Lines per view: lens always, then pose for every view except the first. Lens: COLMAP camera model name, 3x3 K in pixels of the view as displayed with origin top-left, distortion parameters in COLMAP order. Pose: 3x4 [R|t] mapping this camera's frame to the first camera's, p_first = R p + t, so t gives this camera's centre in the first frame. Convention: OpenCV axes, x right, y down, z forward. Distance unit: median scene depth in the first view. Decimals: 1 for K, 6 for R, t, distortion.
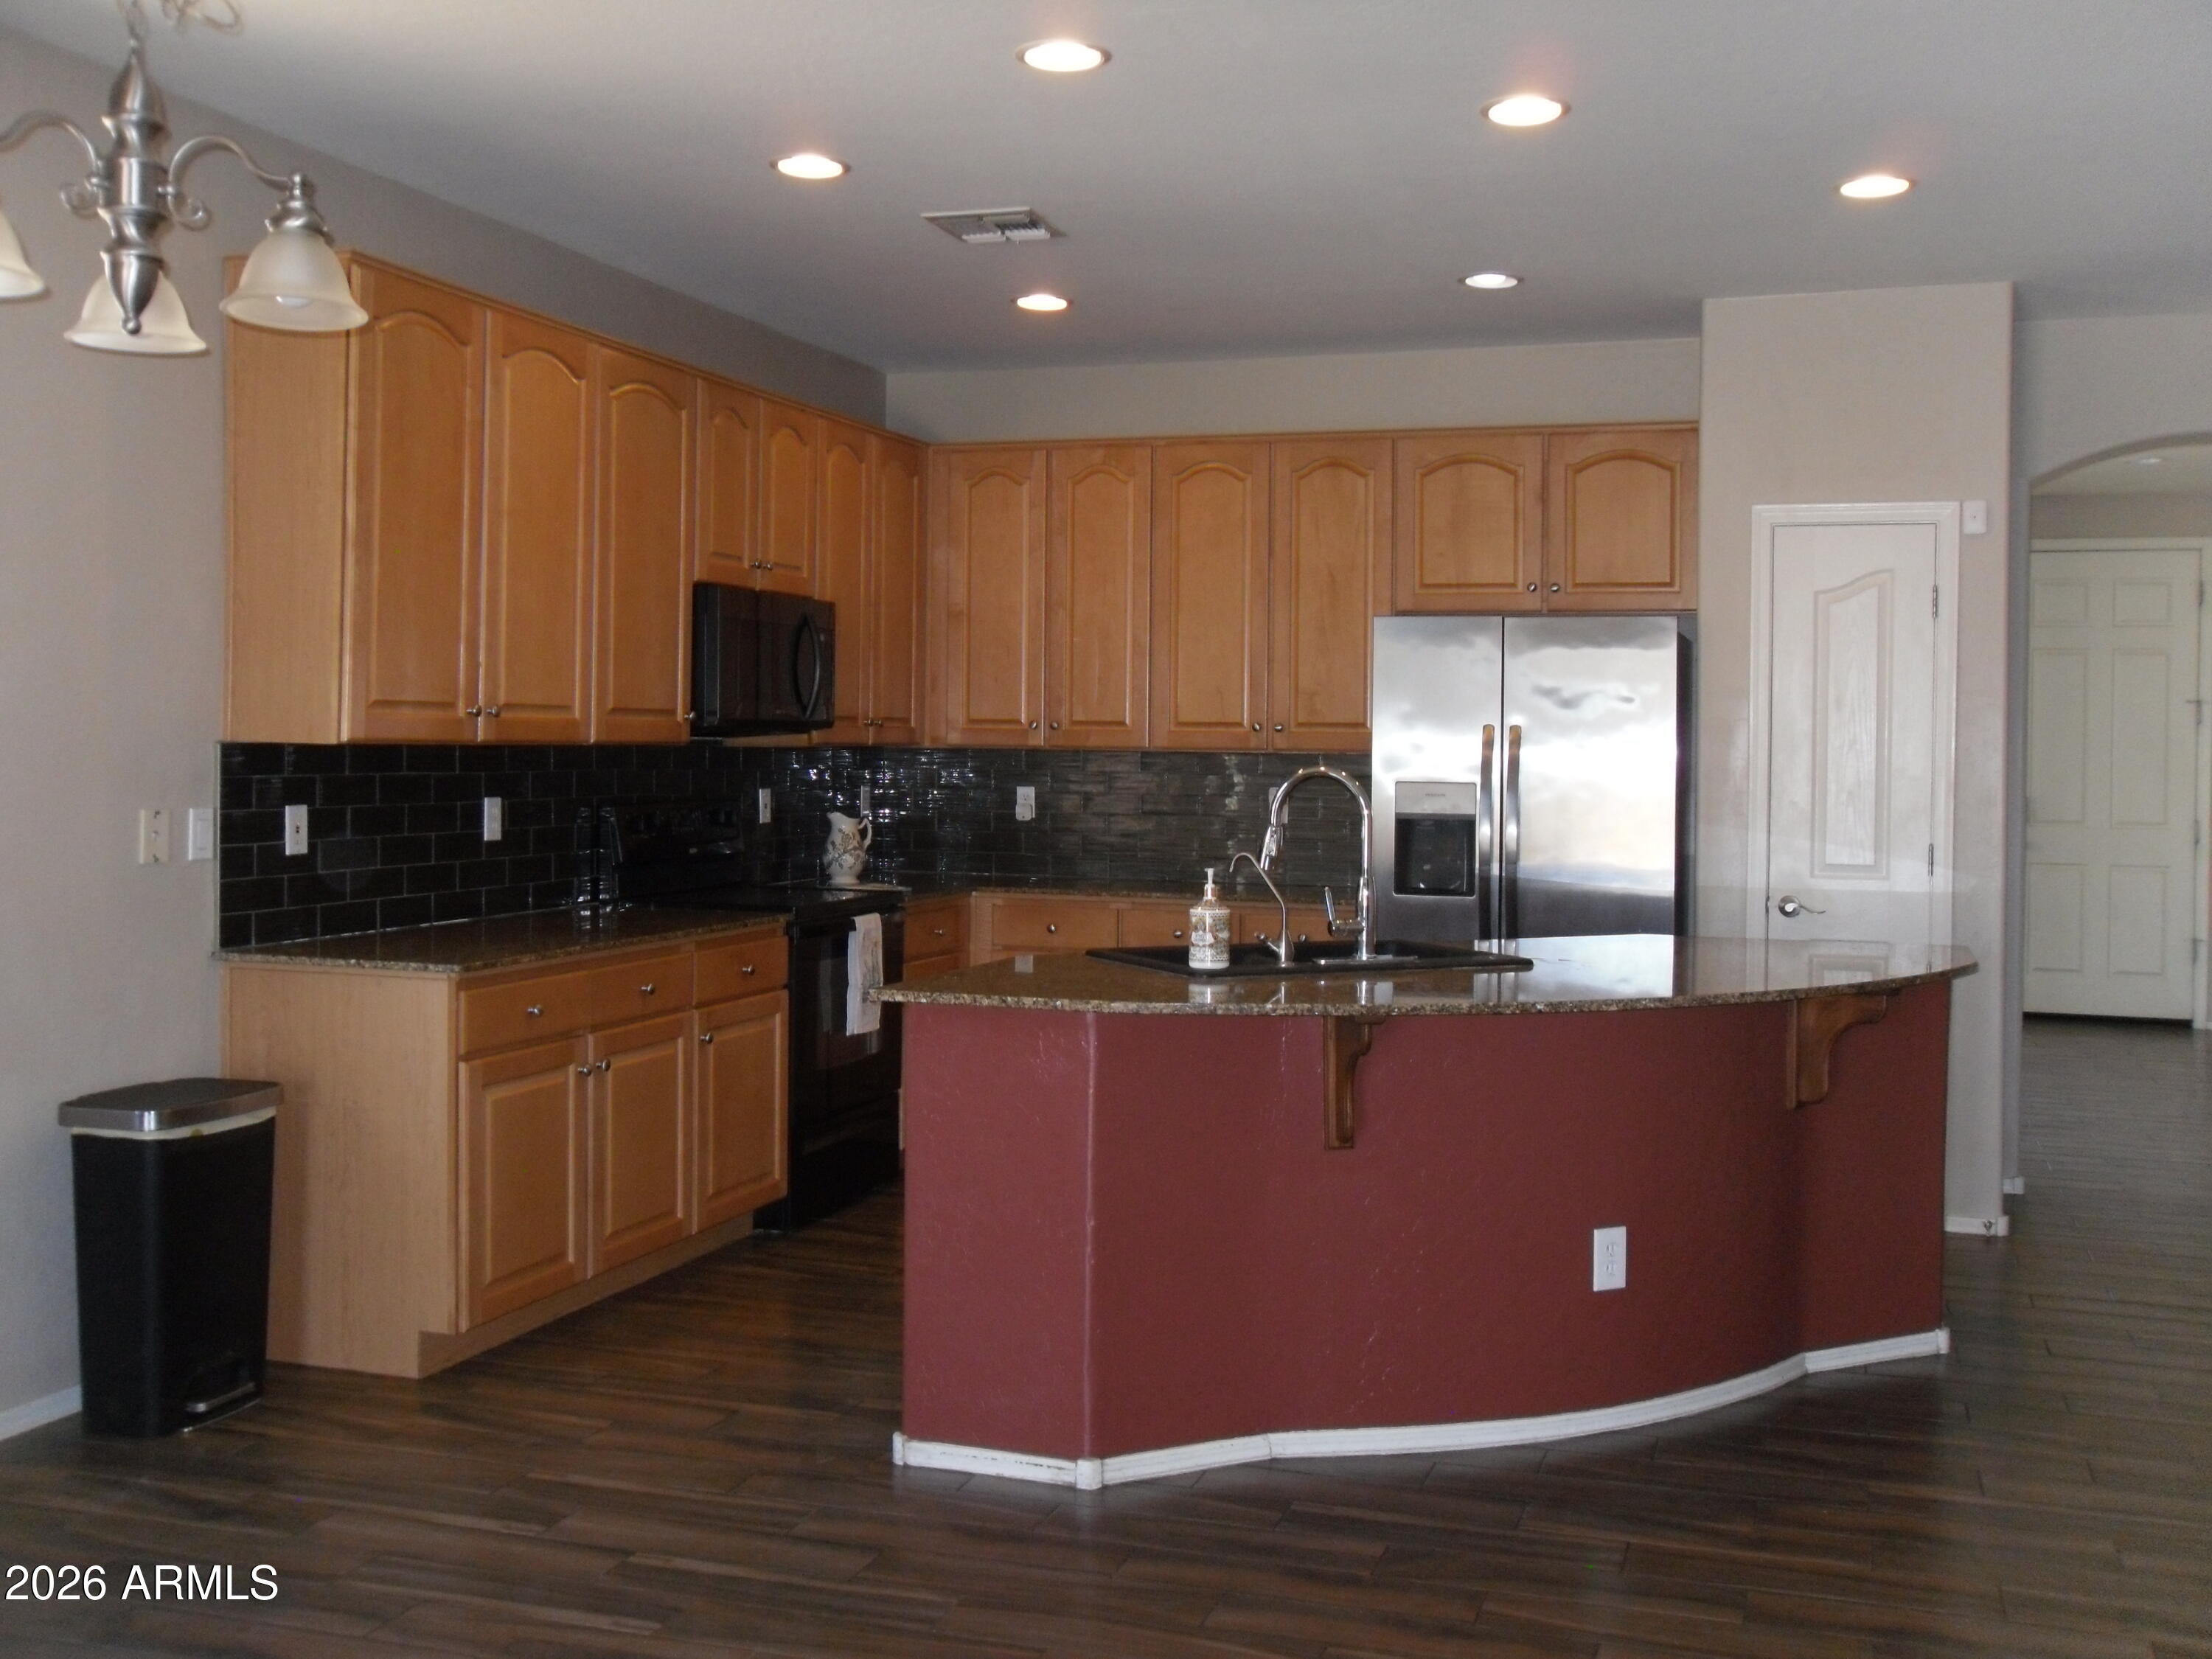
lens RADIAL K [[2261.0, 0, 1098.5], [0, 2261.0, 829.1], [0, 0, 1]] dist [-0.010789, 0.000000]
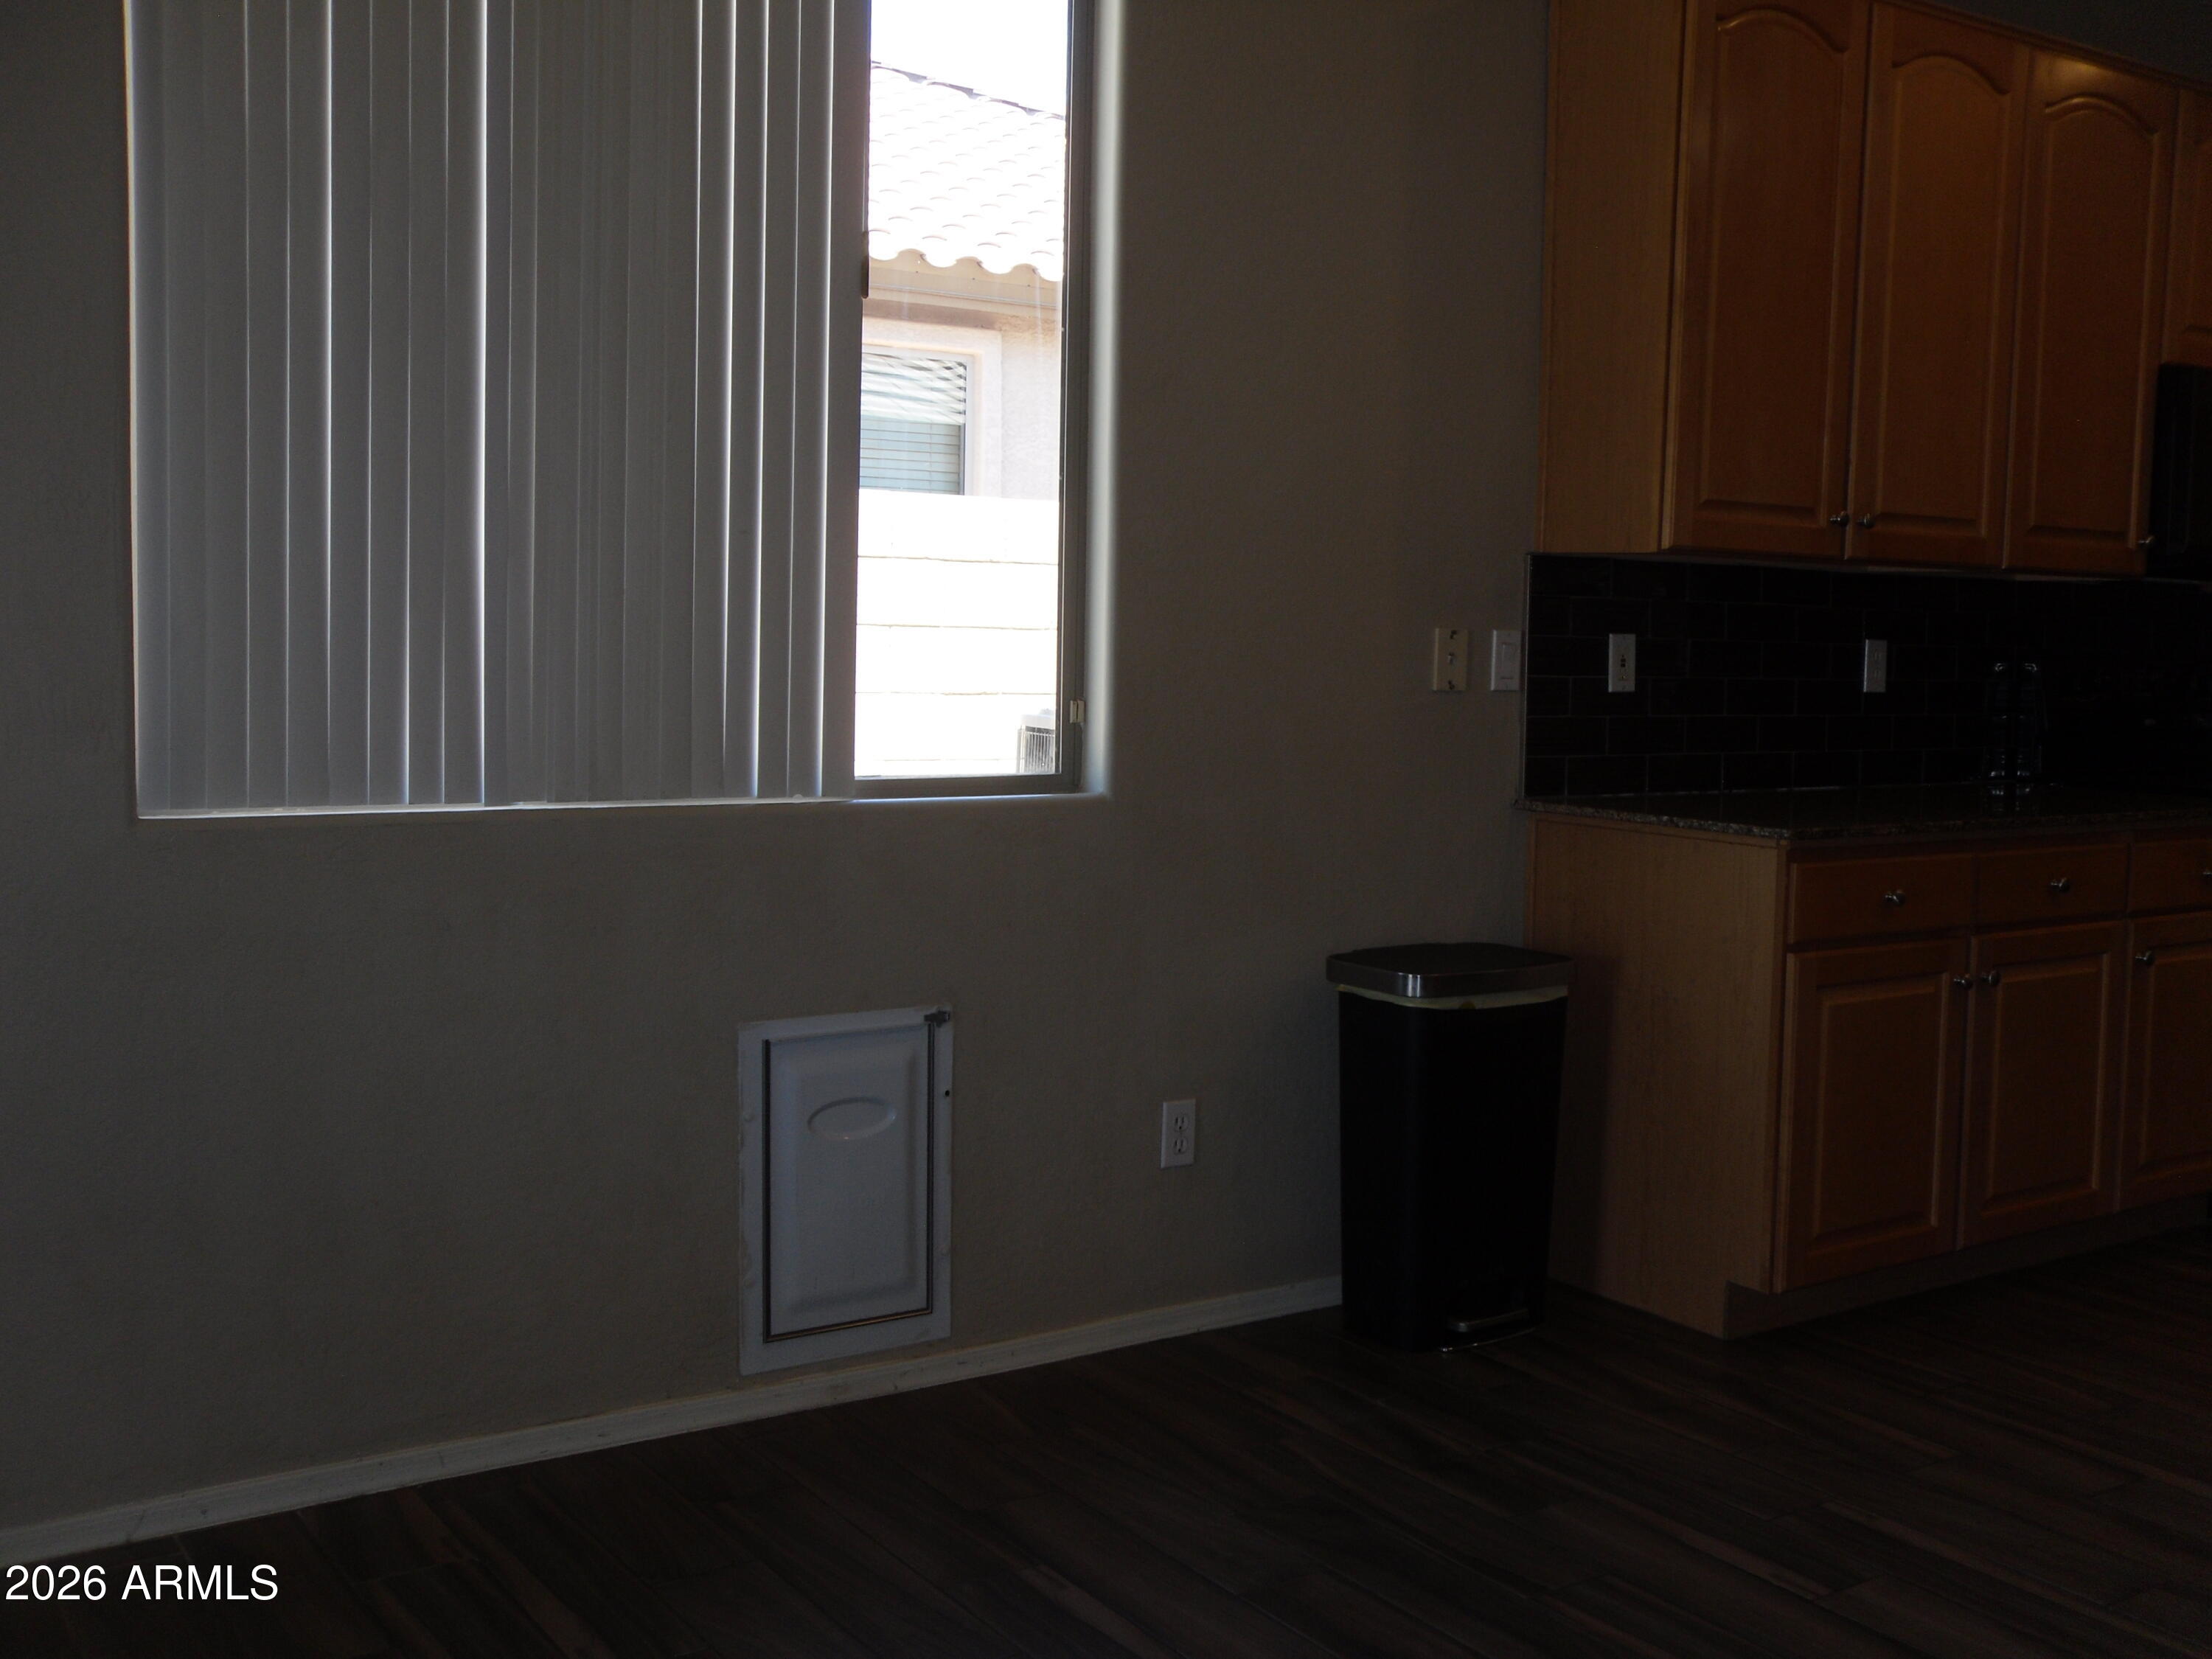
lens RADIAL K [[2261.0, 0, 1069.5], [0, 2261.0, 753.7], [0, 0, 1]] dist [-0.010789, 0.000000]
pose [[0.798661, 0.042971, -0.600245, -0.011844], [-0.037484, 0.999063, 0.021646, 0.025161], [0.600613, 0.005212, 0.799523, 0.212664]]
